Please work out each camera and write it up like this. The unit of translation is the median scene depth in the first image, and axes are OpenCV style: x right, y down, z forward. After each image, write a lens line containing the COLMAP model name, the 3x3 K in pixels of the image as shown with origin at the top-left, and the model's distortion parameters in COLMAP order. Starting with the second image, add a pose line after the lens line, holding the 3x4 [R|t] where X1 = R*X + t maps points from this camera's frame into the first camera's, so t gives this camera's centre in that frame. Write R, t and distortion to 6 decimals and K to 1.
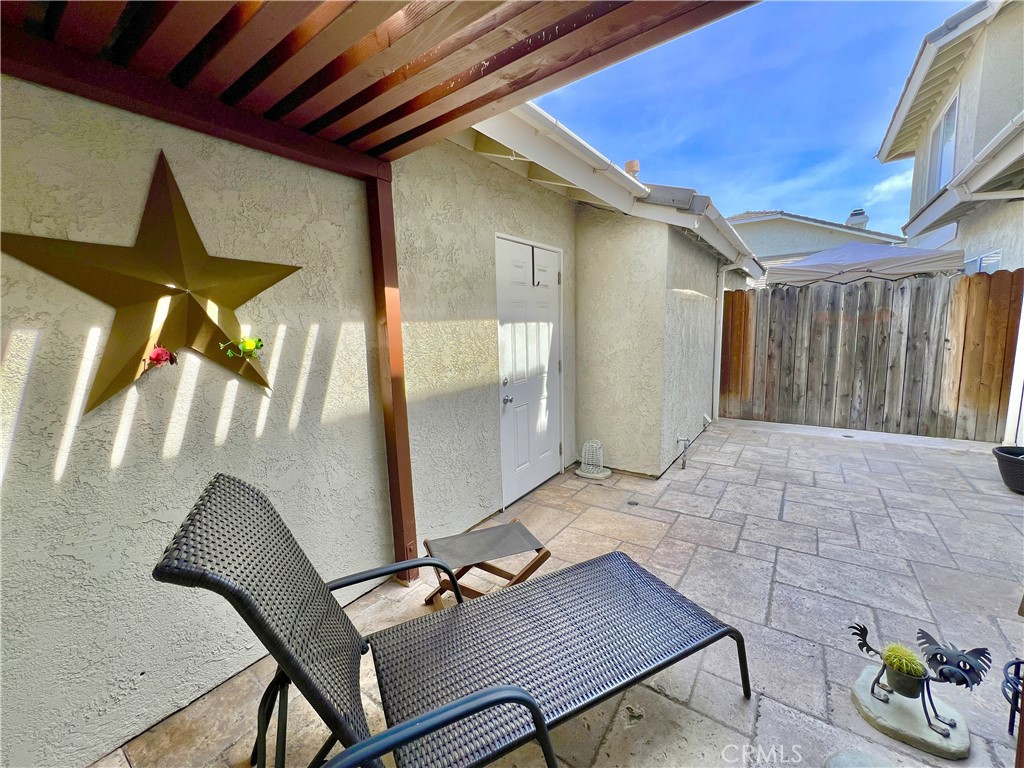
lens RADIAL K [[408.4, 0, 510.9], [0, 408.4, 382.2], [0, 0, 1]] dist [-0.000774, 0.000340]
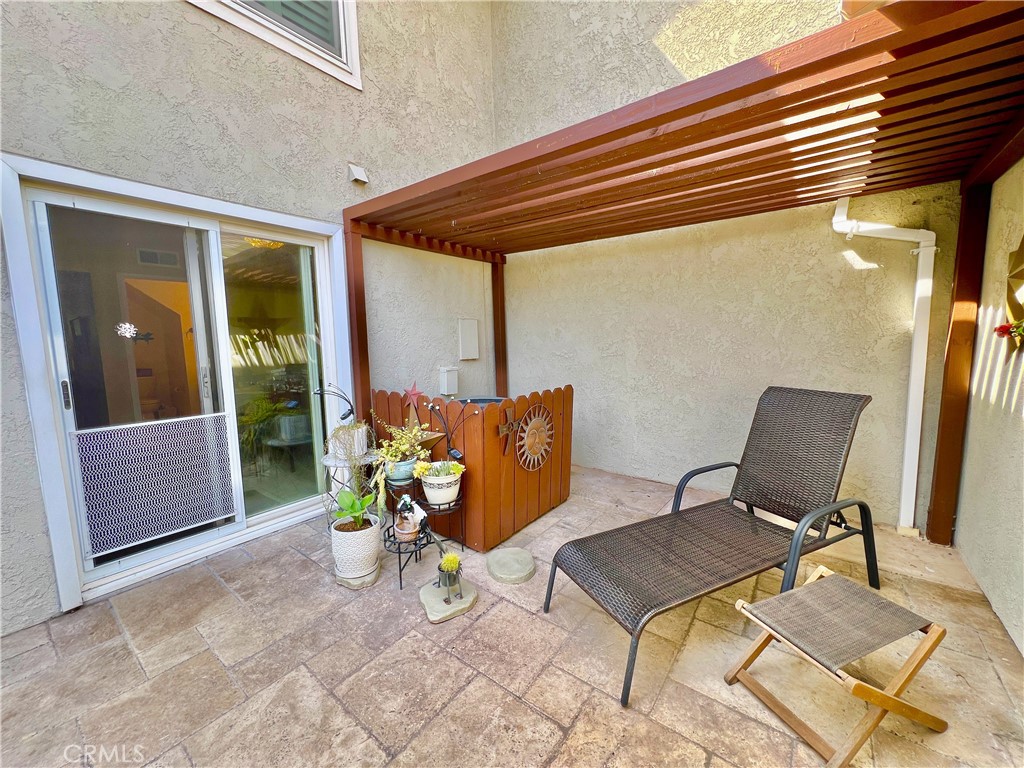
lens RADIAL K [[408.4, 0, 510.9], [0, 408.4, 382.2], [0, 0, 1]] dist [-0.000774, 0.000340]
pose [[-0.998064, 0.050468, 0.036359, 0.307791], [0.057679, 0.969736, 0.237245, -0.137452], [-0.023285, 0.238882, -0.970769, 1.069444]]
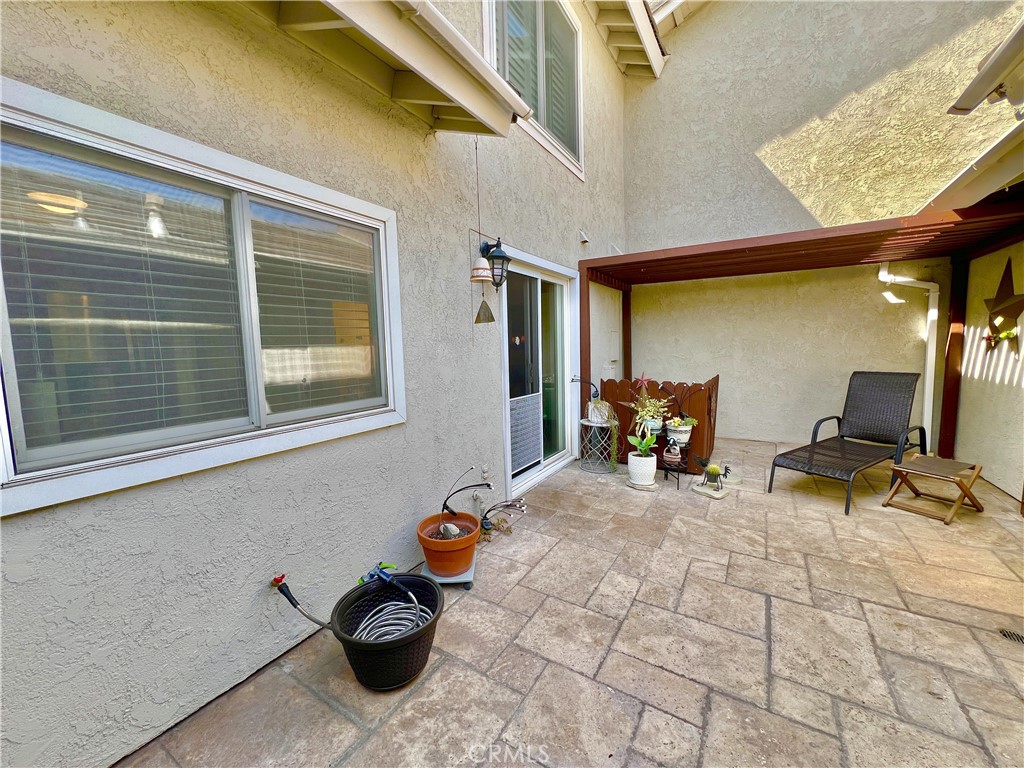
lens RADIAL K [[408.4, 0, 510.9], [0, 408.4, 382.2], [0, 0, 1]] dist [-0.000774, 0.000340]
pose [[-0.995588, 0.066410, -0.066292, 1.128737], [0.050164, 0.973732, 0.222104, -0.246188], [0.079301, 0.217799, -0.972767, 1.569440]]
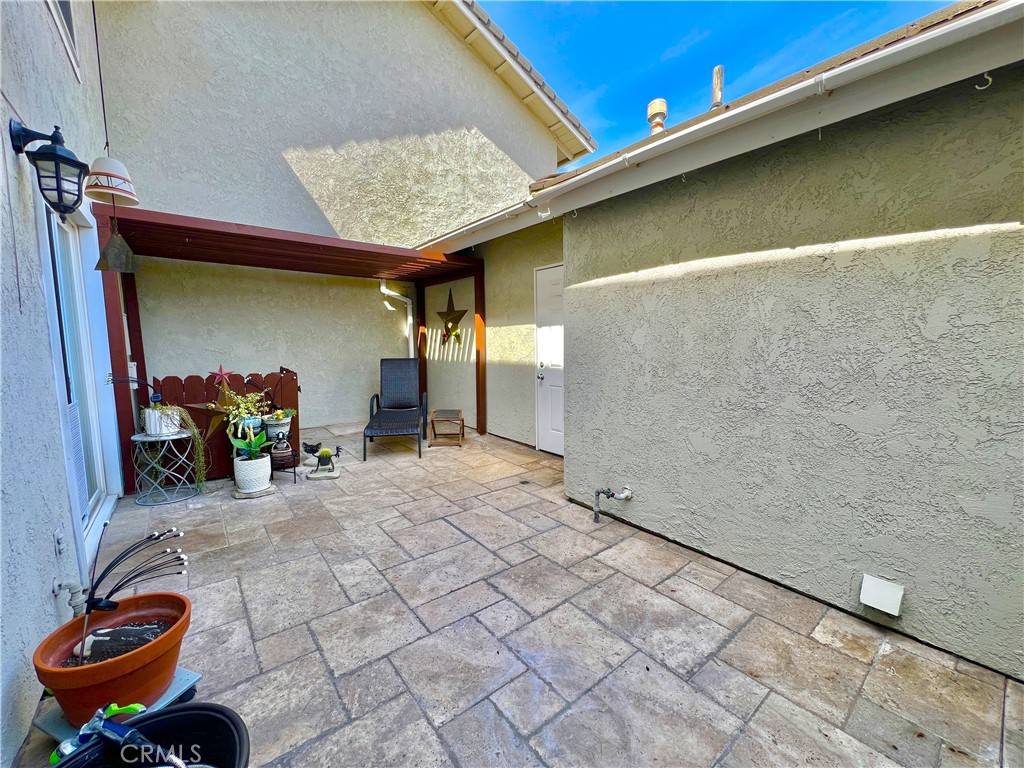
lens RADIAL K [[408.4, 0, 510.9], [0, 408.4, 382.2], [0, 0, 1]] dist [-0.000774, 0.000340]
pose [[-0.271497, 0.135411, -0.952866, 1.492674], [-0.110718, 0.979086, 0.170683, -0.186599], [0.956050, 0.151839, -0.250827, 1.321717]]
